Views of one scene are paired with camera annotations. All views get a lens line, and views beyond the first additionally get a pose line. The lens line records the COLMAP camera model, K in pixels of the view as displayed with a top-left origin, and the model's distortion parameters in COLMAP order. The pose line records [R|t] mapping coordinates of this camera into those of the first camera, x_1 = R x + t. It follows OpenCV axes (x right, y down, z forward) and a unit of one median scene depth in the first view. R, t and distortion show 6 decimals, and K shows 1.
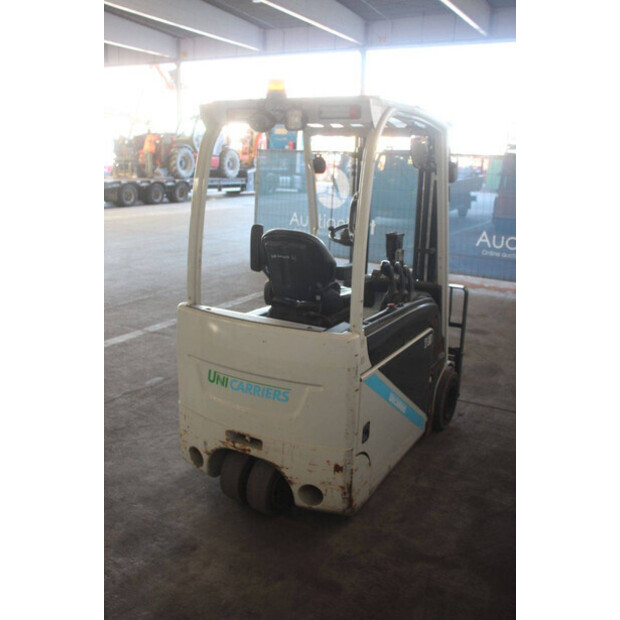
lens RADIAL K [[606.5, 0, 310.0], [0, 606.5, 310.0], [0, 0, 1]] dist [-0.117658, 0.189015]
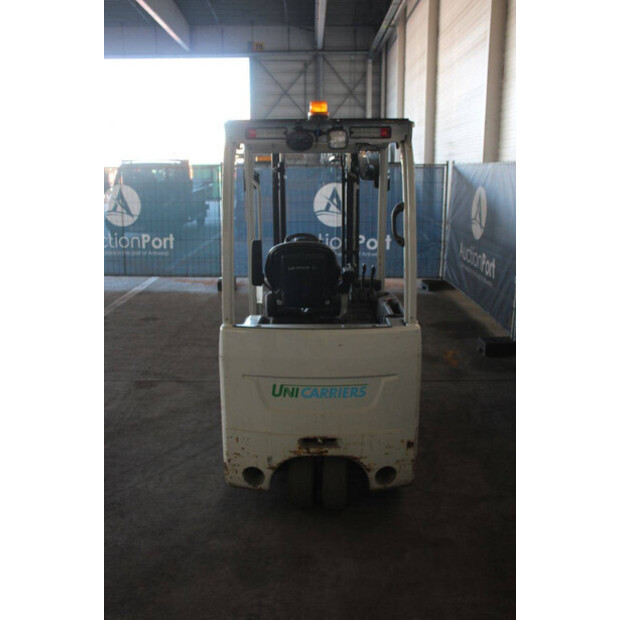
lens RADIAL K [[601.2, 0, 310.5], [0, 601.2, 317.3], [0, 0, 1]] dist [-0.053688, 0.016532]
pose [[0.870720, -0.148305, 0.468883, -0.574575], [0.150153, 0.988088, 0.033691, -0.038344], [-0.468295, 0.041069, 0.882617, 0.074208]]
